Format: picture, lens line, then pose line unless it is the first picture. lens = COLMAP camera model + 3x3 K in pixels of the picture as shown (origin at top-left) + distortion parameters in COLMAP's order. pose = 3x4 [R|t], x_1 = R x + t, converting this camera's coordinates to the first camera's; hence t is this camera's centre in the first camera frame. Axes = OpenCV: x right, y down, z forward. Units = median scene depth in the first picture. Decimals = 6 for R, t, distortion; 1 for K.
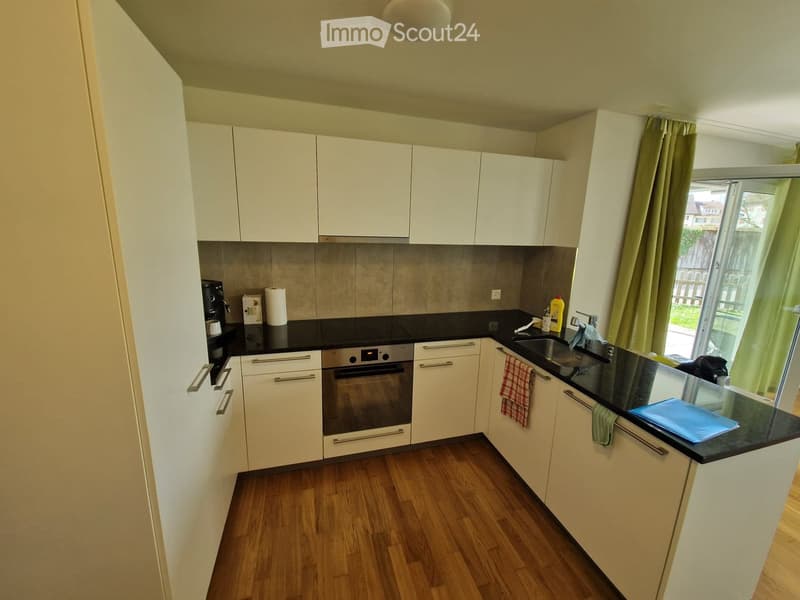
lens RADIAL K [[324.7, 0, 400.9], [0, 324.7, 295.9], [0, 0, 1]] dist [0.001615, -0.000779]
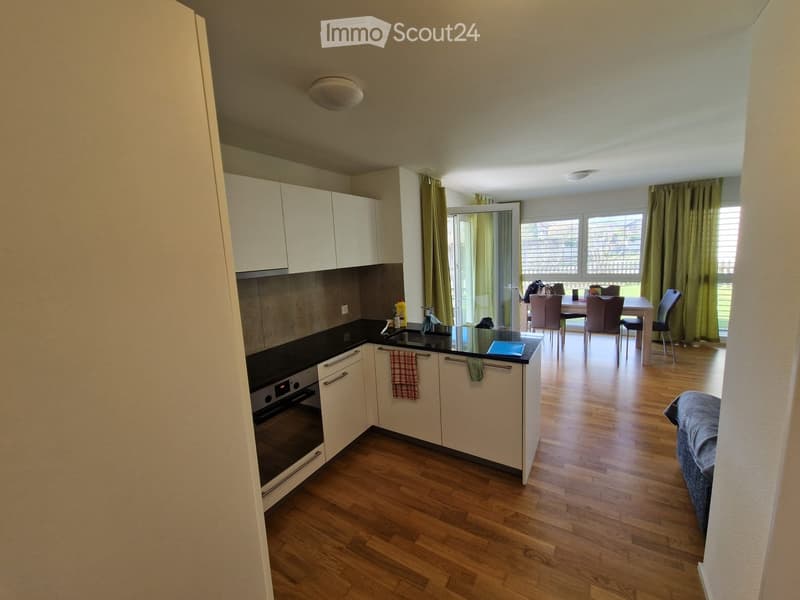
lens RADIAL K [[326.7, 0, 403.6], [0, 326.7, 295.8], [0, 0, 1]] dist [0.006258, -0.000122]
pose [[0.734956, -0.158870, 0.659242, -0.426762], [0.205159, 0.978703, 0.007135, -0.024842], [-0.646335, 0.130006, 0.751897, -0.021393]]
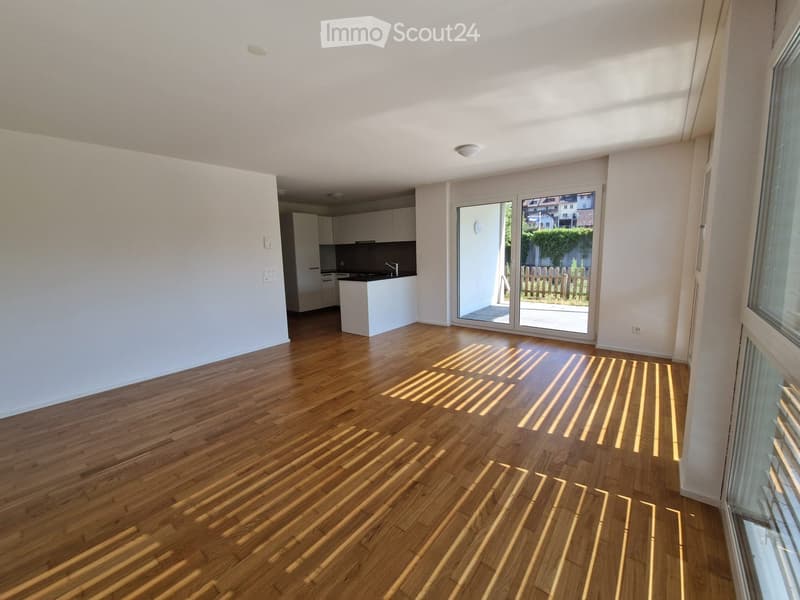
lens RADIAL K [[324.7, 0, 400.9], [0, 324.7, 295.9], [0, 0, 1]] dist [0.001615, -0.000779]
pose [[0.573319, 0.070042, -0.816333, 2.819420], [-0.124190, 0.992256, -0.002083, 0.328375], [0.809866, 0.102574, 0.577578, -0.543059]]
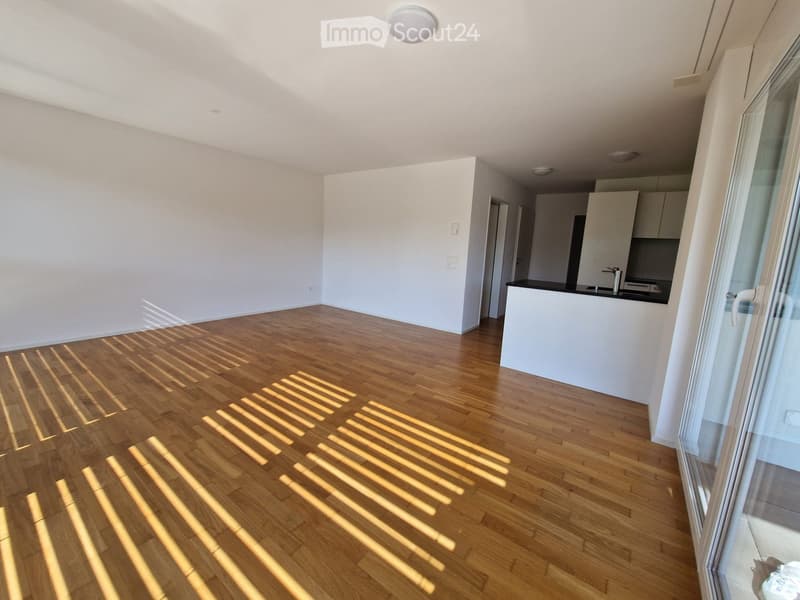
lens RADIAL K [[320.3, 0, 400.0], [0, 320.3, 300.0], [0, 0, 1]] dist [0.002093, -0.004485]
pose [[-0.787525, 0.035002, -0.615288, 2.144042], [-0.198609, 0.930706, 0.307150, -0.054477], [0.583403, 0.364090, -0.726002, 1.438841]]
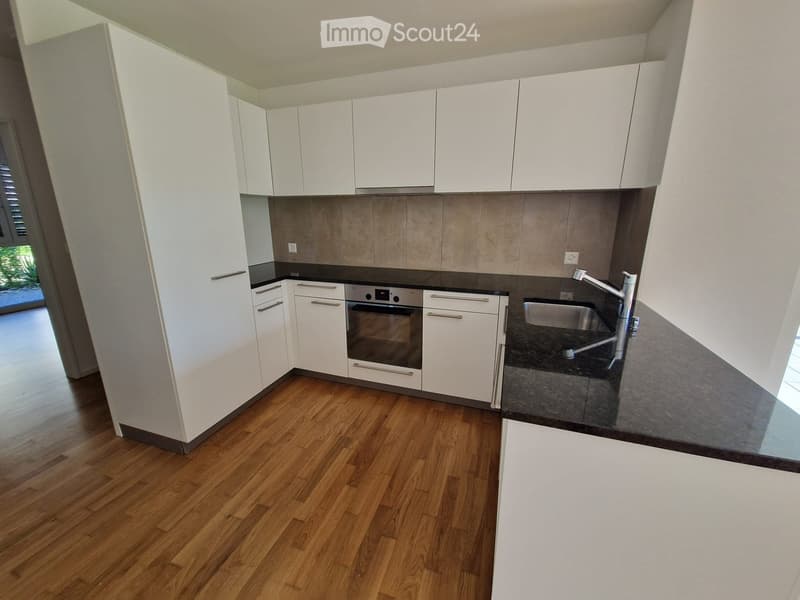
lens RADIAL K [[324.7, 0, 400.9], [0, 324.7, 295.9], [0, 0, 1]] dist [0.001615, -0.000779]
pose [[0.816680, 0.115986, -0.565314, 0.570056], [-0.094570, 0.993250, 0.067165, 0.102948], [0.569289, -0.001391, 0.822136, 0.121438]]
